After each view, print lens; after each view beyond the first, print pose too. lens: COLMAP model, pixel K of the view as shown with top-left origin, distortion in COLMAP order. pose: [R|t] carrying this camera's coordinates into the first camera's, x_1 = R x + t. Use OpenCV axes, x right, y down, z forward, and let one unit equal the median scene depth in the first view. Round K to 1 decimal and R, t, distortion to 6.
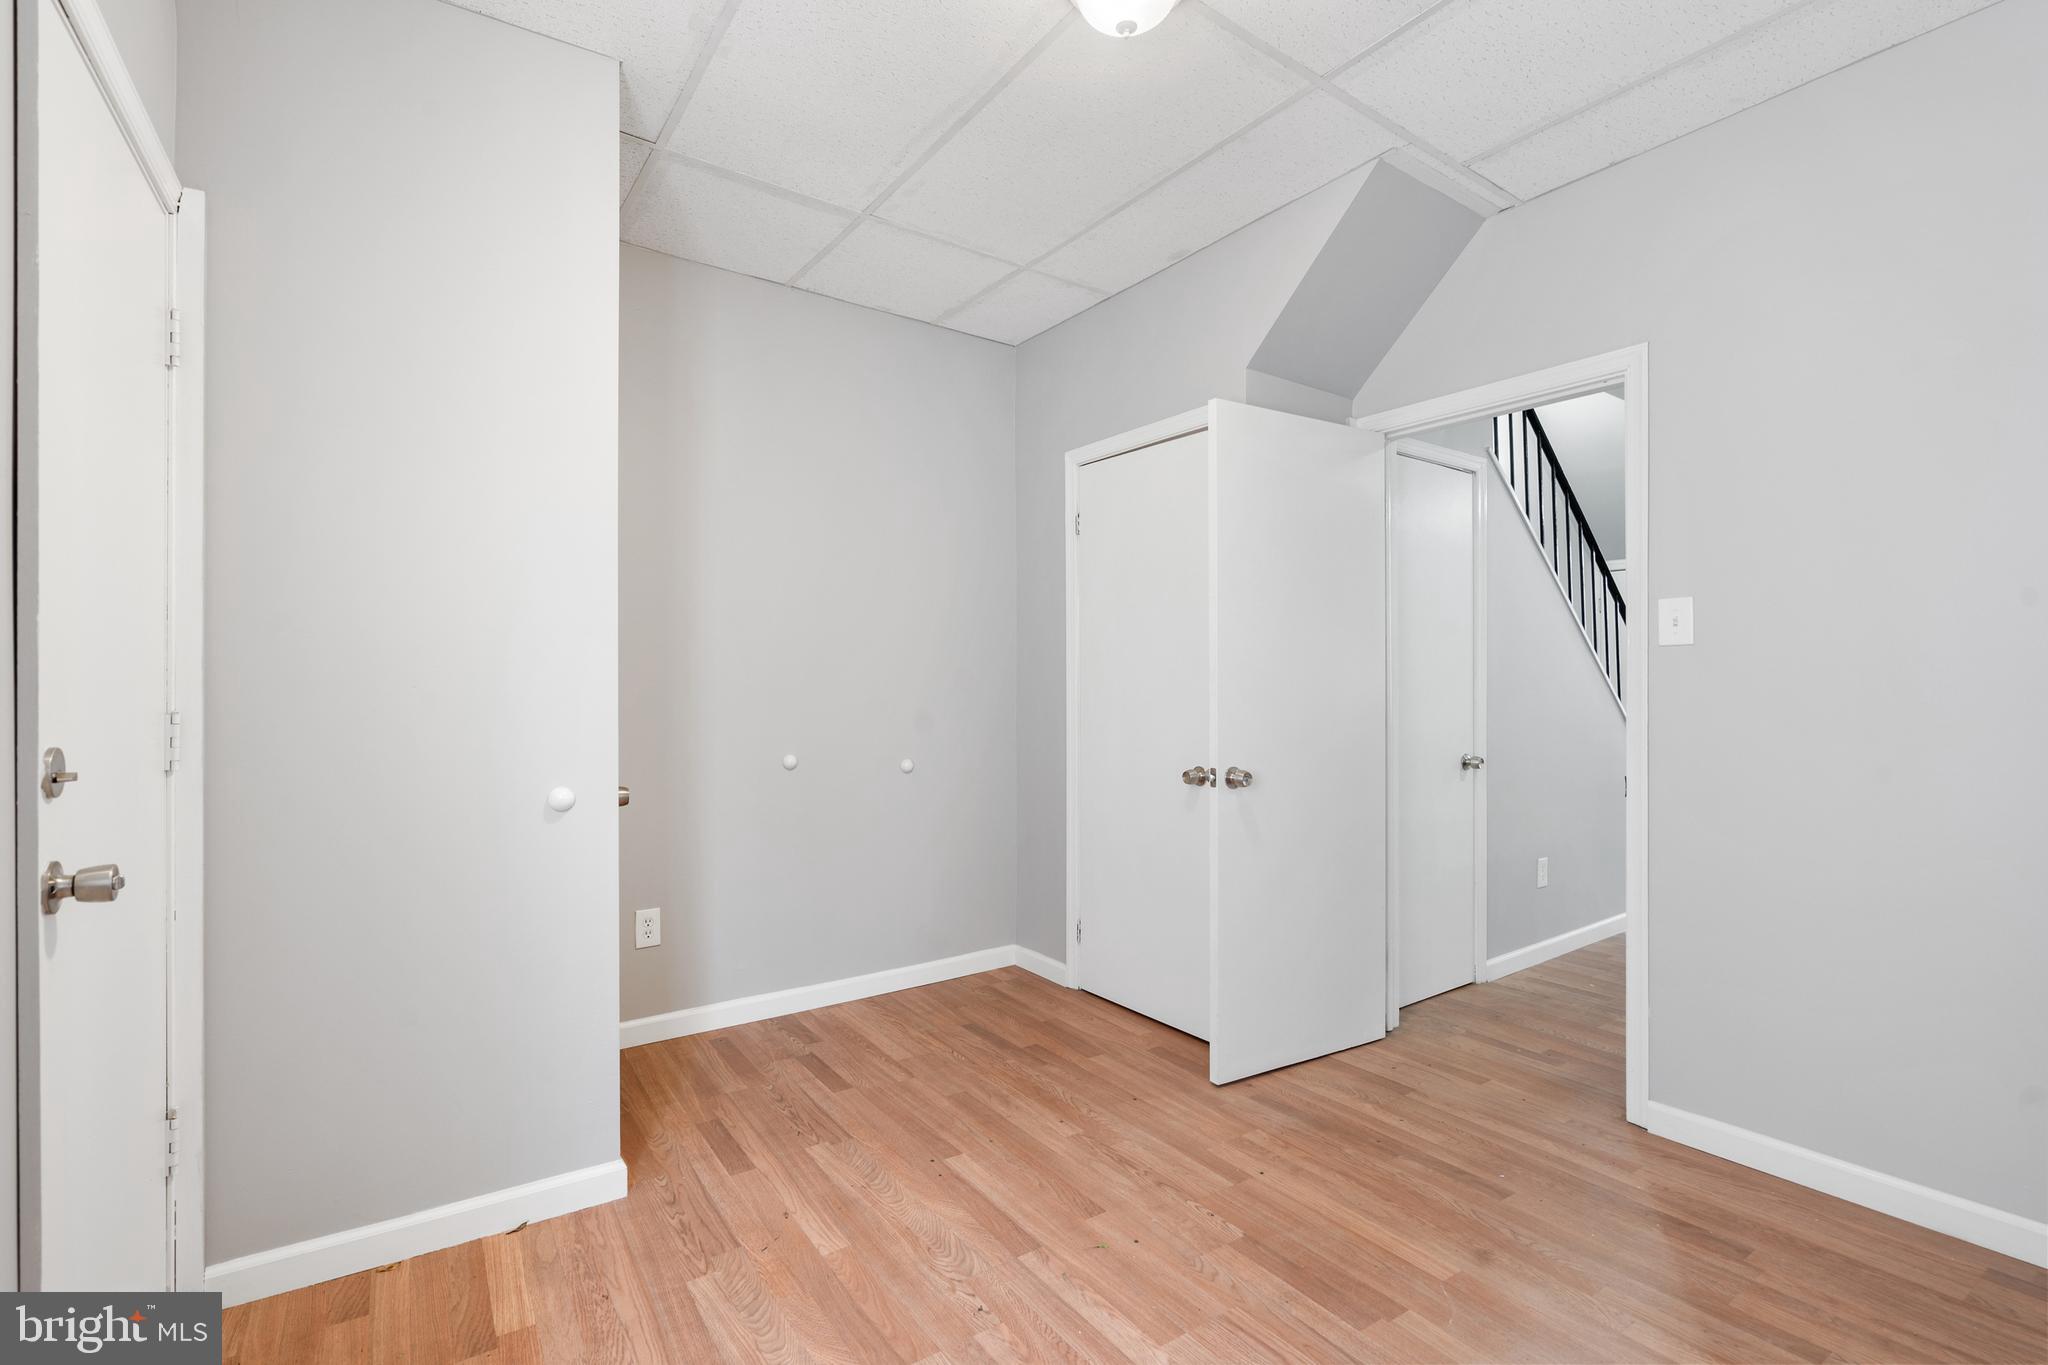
lens RADIAL K [[942.4, 0, 1031.9], [0, 942.4, 682.0], [0, 0, 1]] dist [-0.002047, 0.001665]
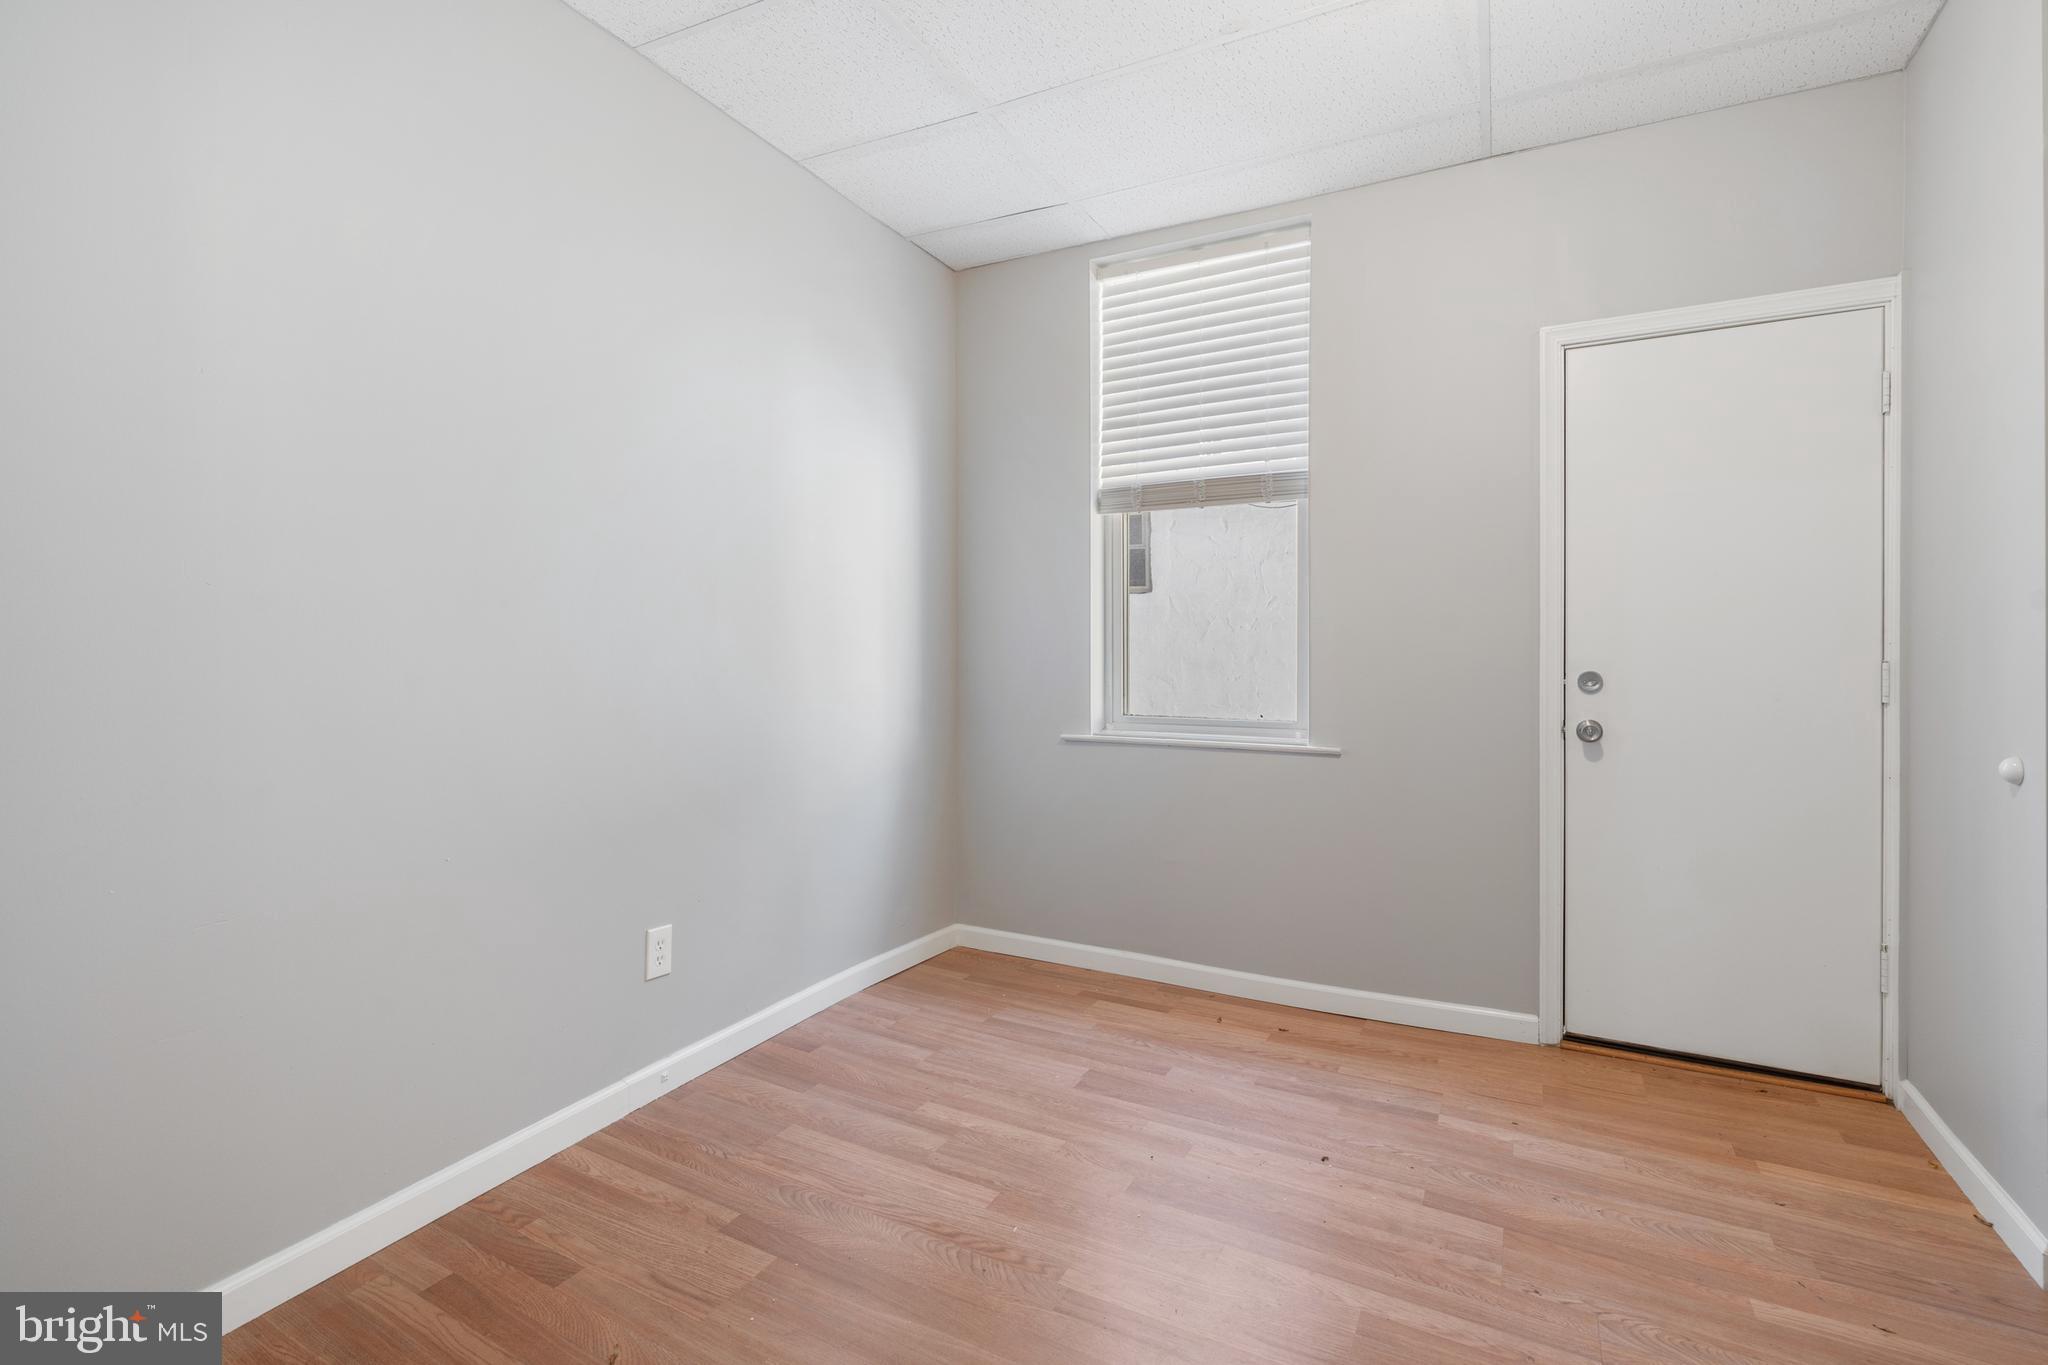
lens RADIAL K [[942.4, 0, 1010.4], [0, 942.4, 677.0], [0, 0, 1]] dist [-0.002047, 0.001665]
pose [[-0.897771, 0.016788, -0.440143, 0.827192], [0.011264, 0.999822, 0.015159, 0.011843], [0.440319, 0.008652, -0.897800, 1.587899]]
